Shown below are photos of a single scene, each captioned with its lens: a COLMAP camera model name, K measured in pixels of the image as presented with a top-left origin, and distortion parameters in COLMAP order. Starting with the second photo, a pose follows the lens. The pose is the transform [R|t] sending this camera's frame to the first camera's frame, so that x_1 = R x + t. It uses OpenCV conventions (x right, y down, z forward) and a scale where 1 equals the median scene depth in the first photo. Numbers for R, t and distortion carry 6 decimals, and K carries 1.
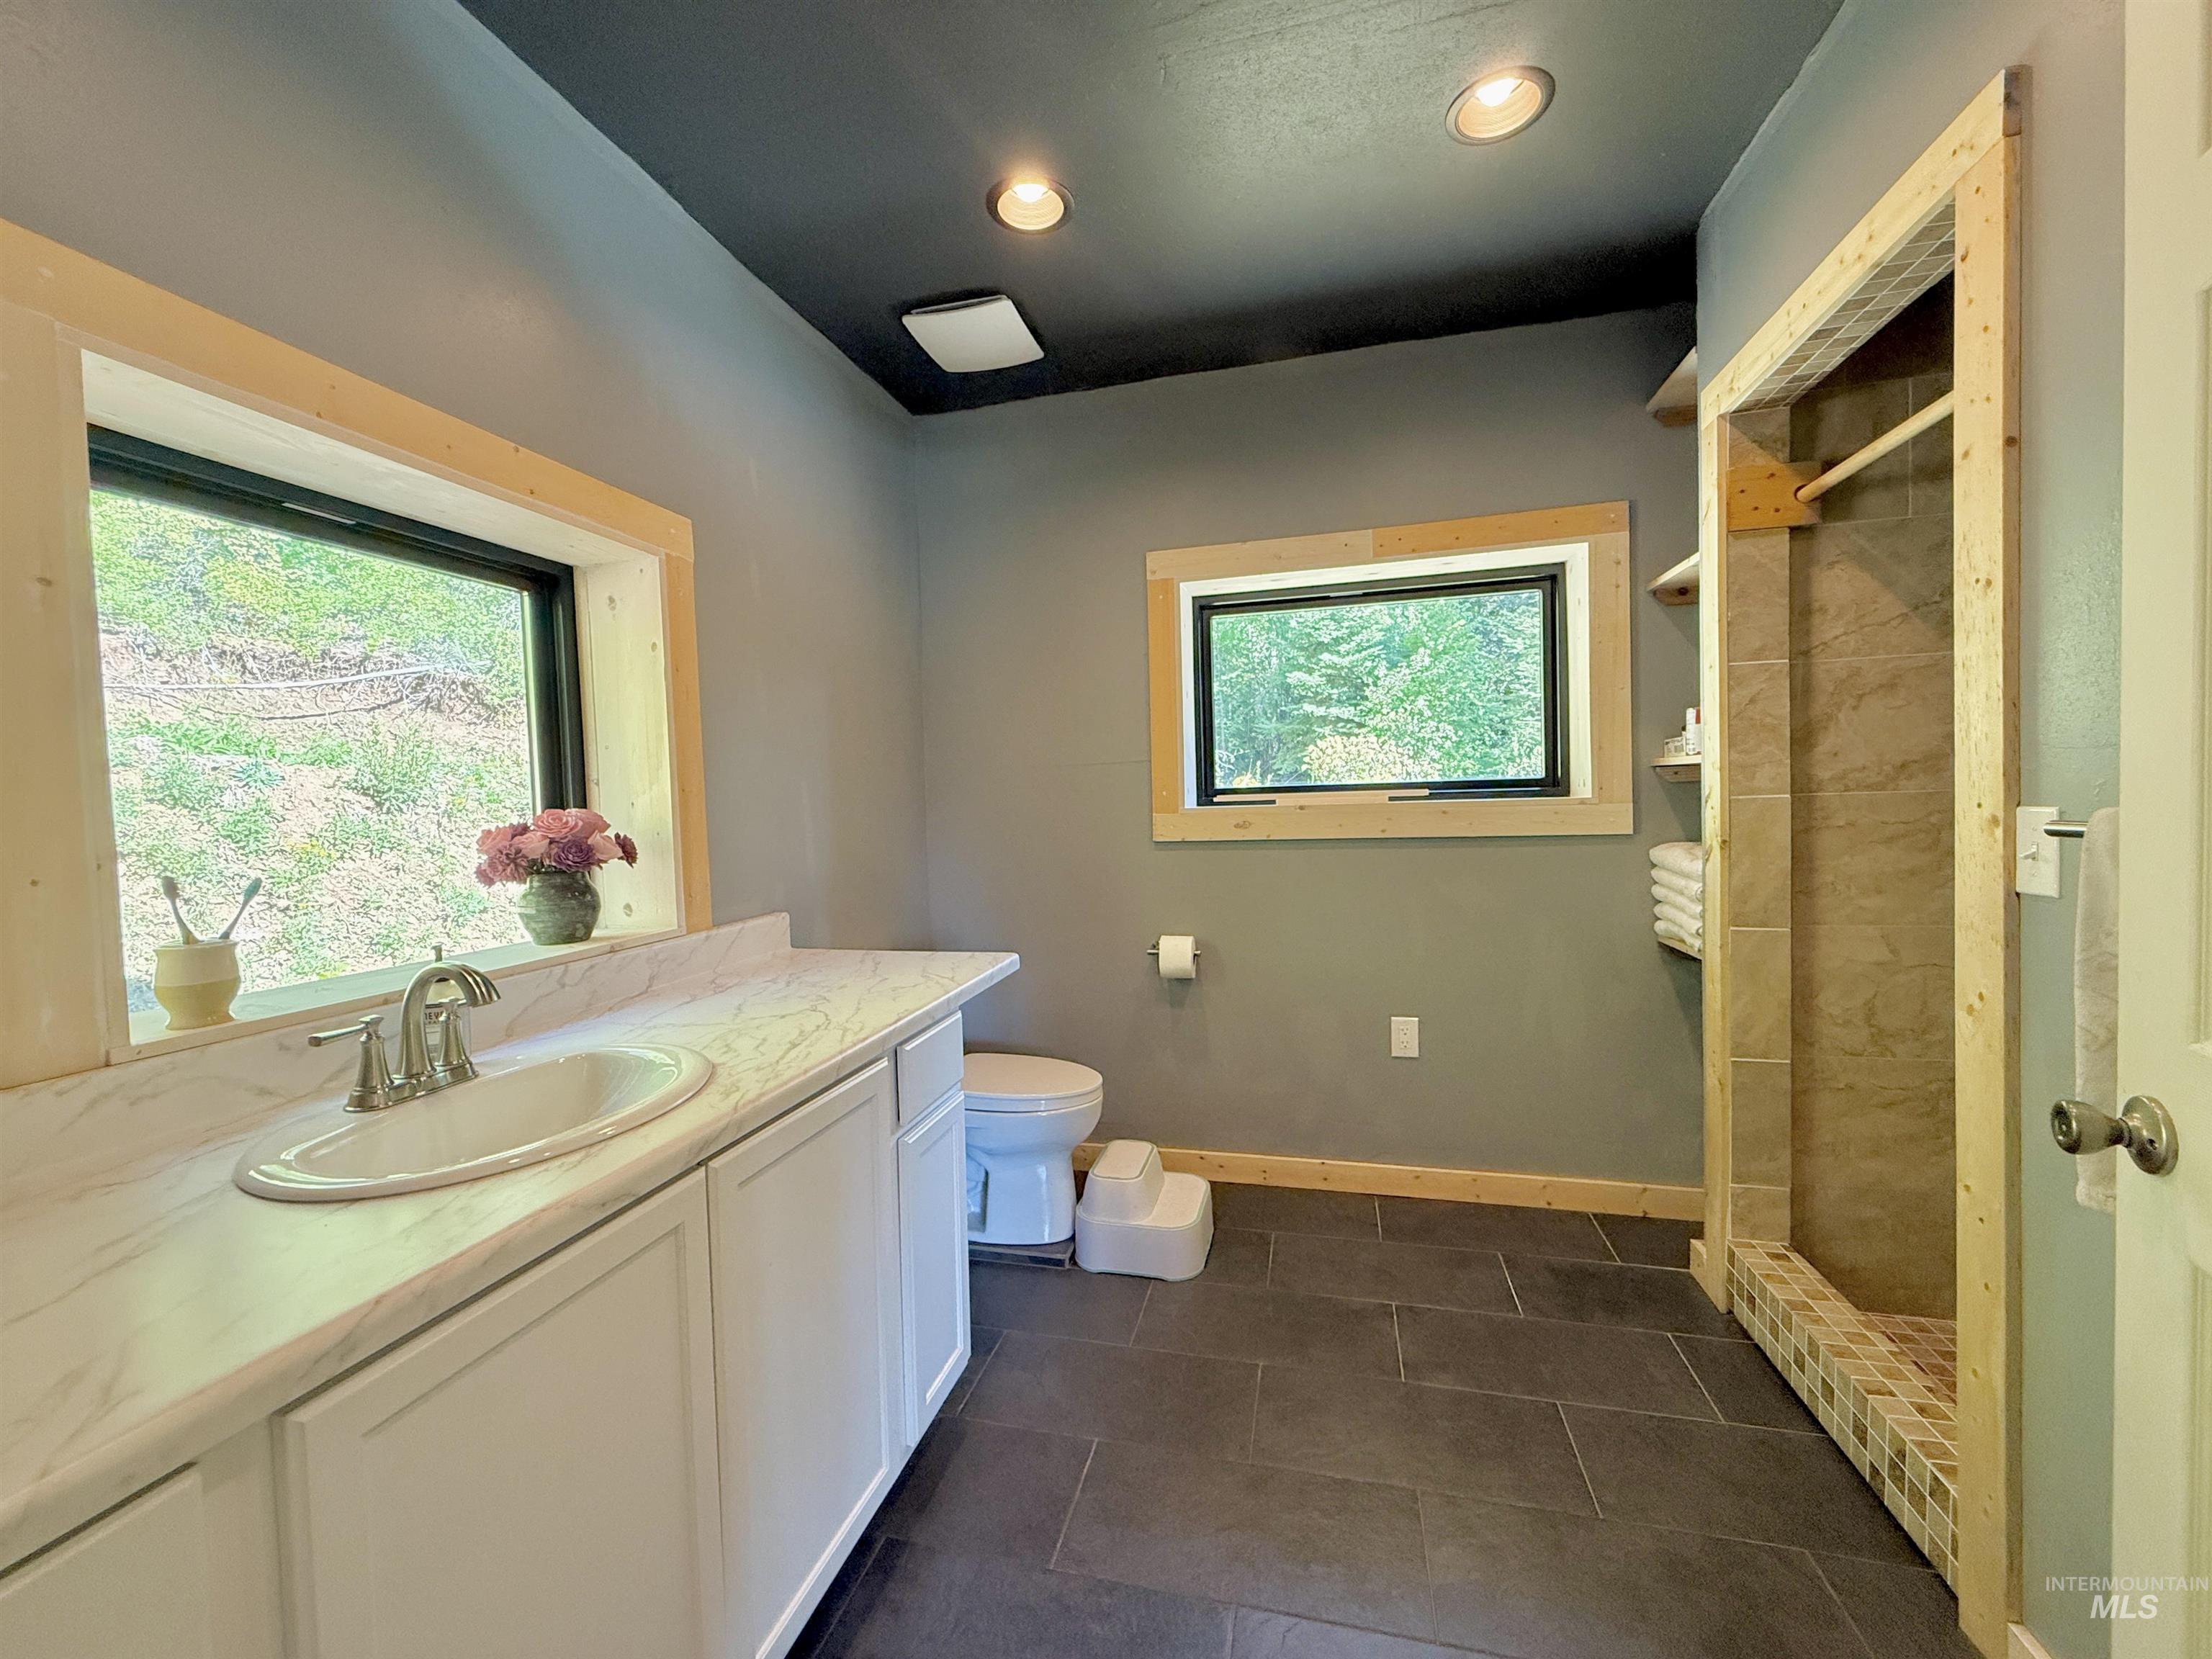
lens RADIAL K [[880.6, 0, 1106.3], [0, 880.6, 829.6], [0, 0, 1]] dist [-0.000329, 0.000252]
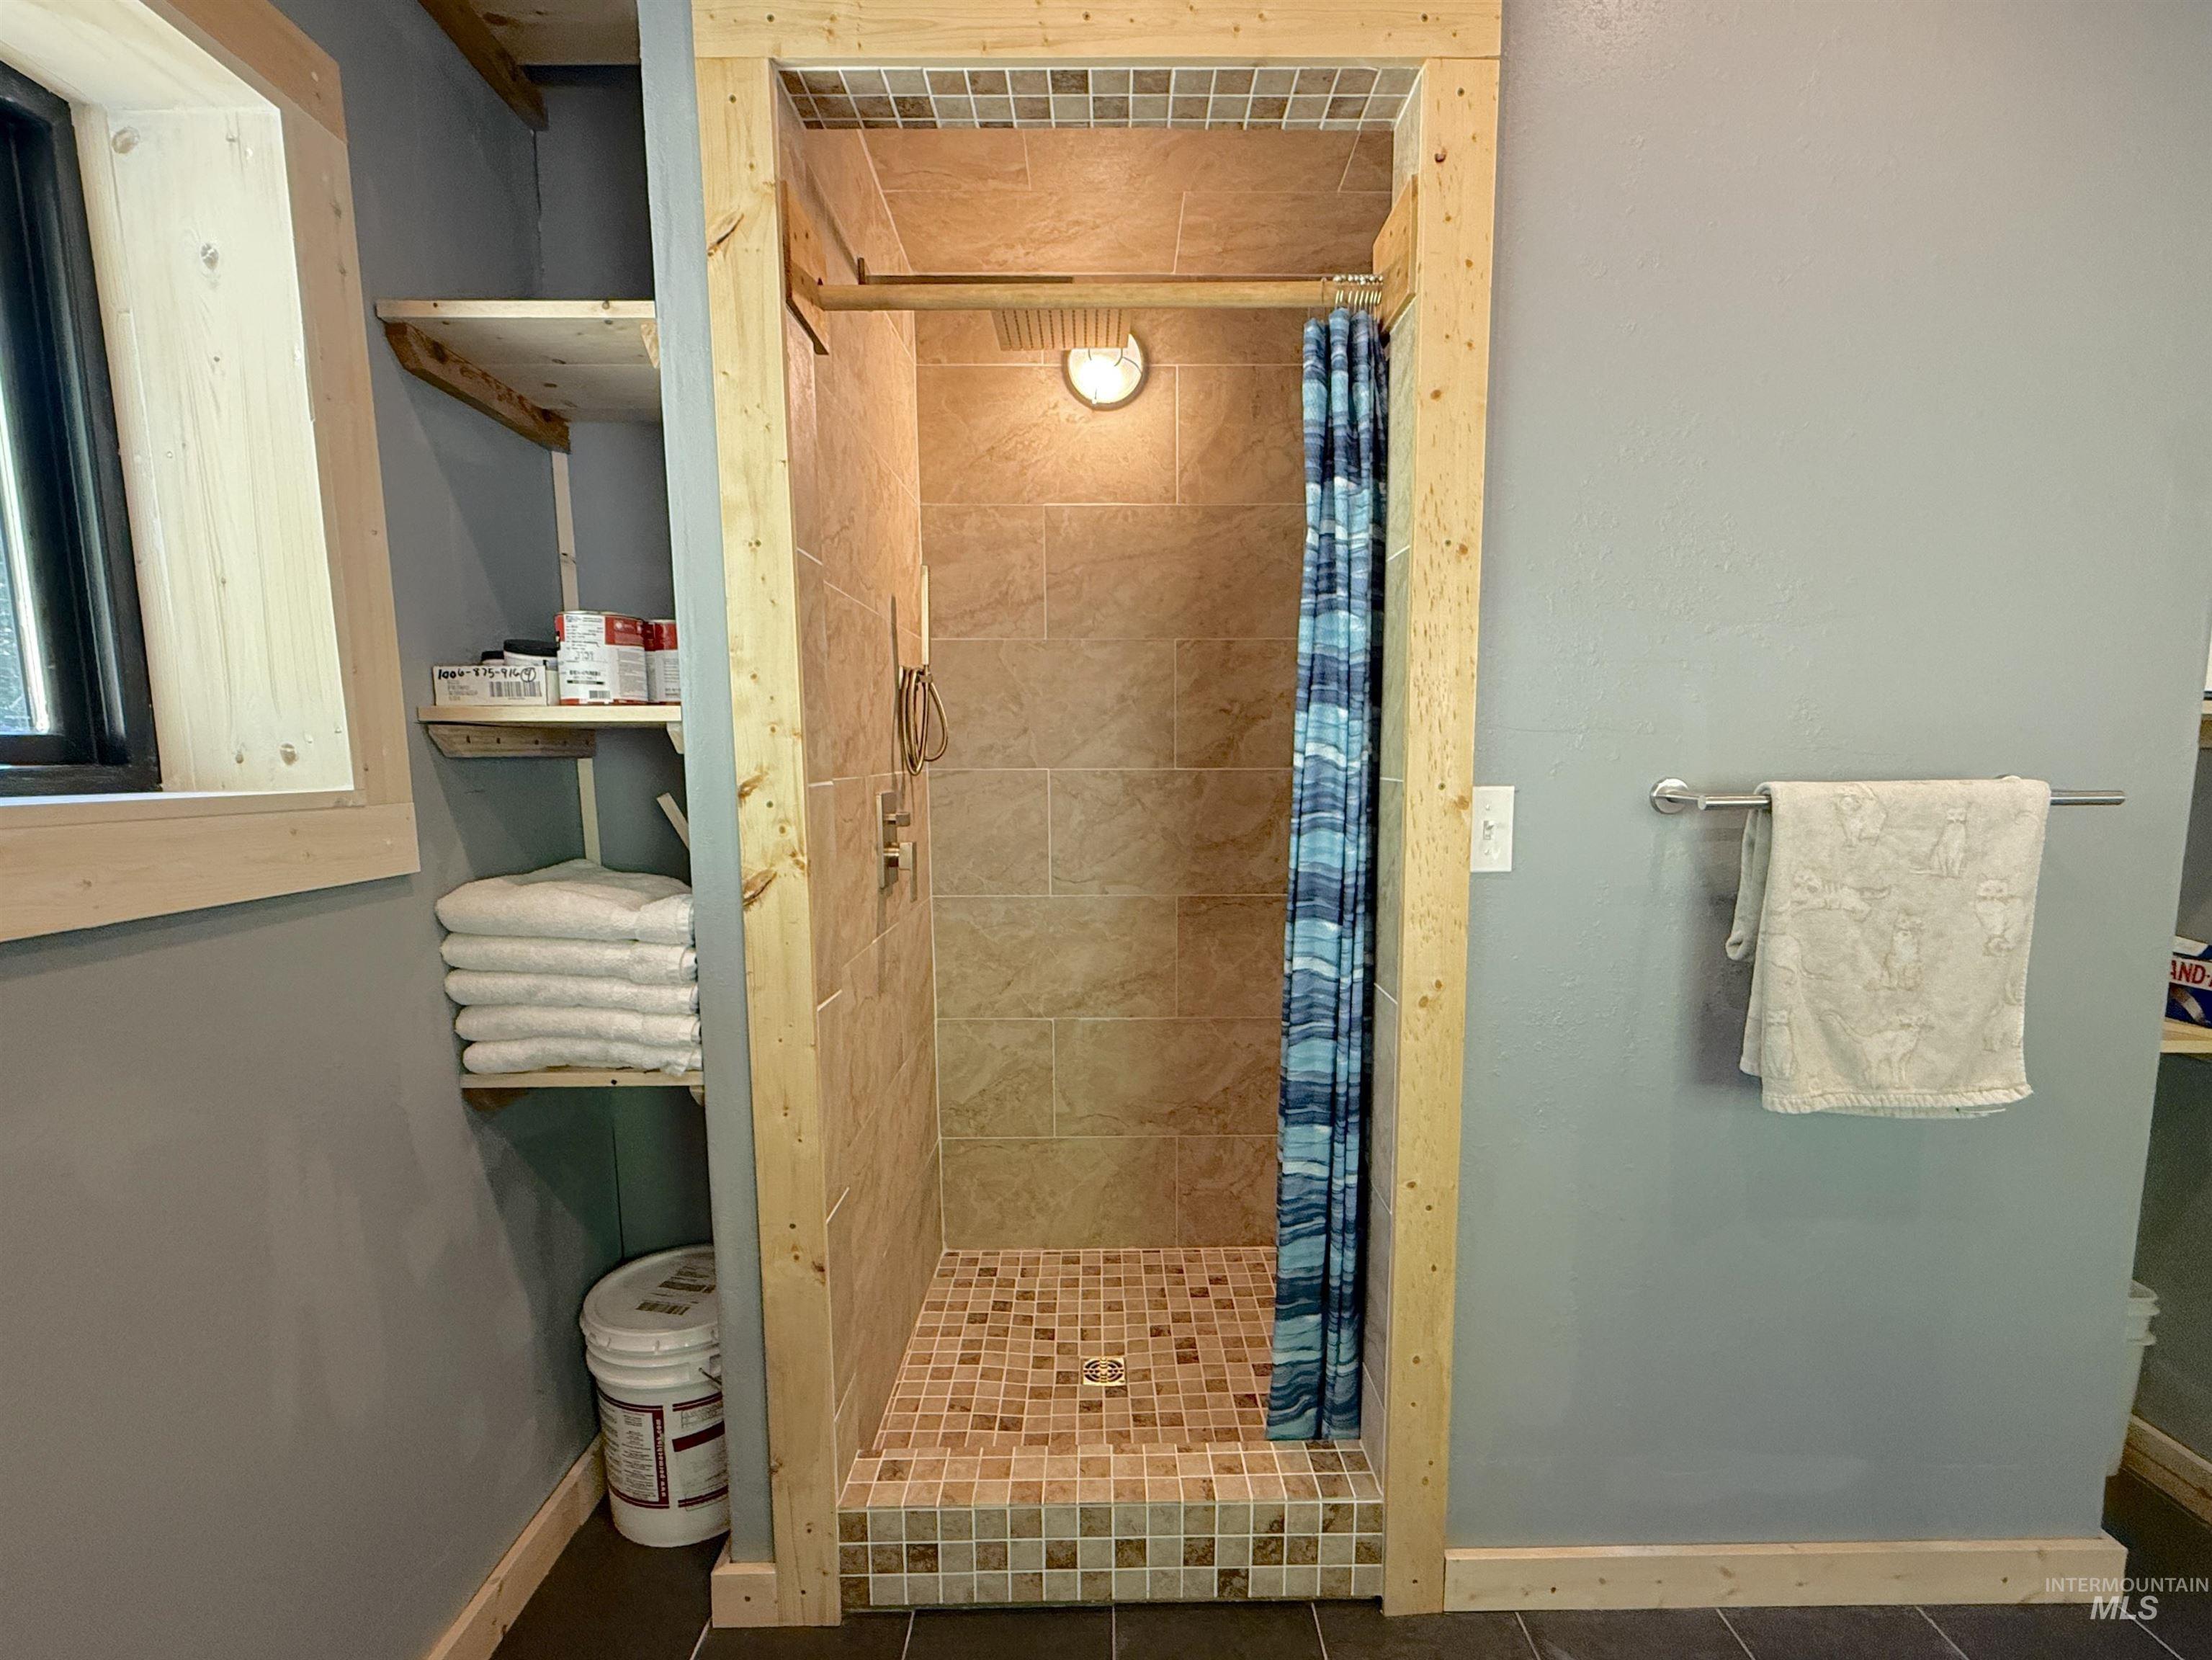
lens RADIAL K [[880.8, 0, 1103.8], [0, 880.8, 846.0], [0, 0, 1]] dist [-0.000329, 0.000252]
pose [[-0.259965, -0.073344, 0.962828, 0.093473], [0.046340, 0.995015, 0.088308, -0.035419], [-0.964505, 0.067574, -0.255271, 0.879952]]
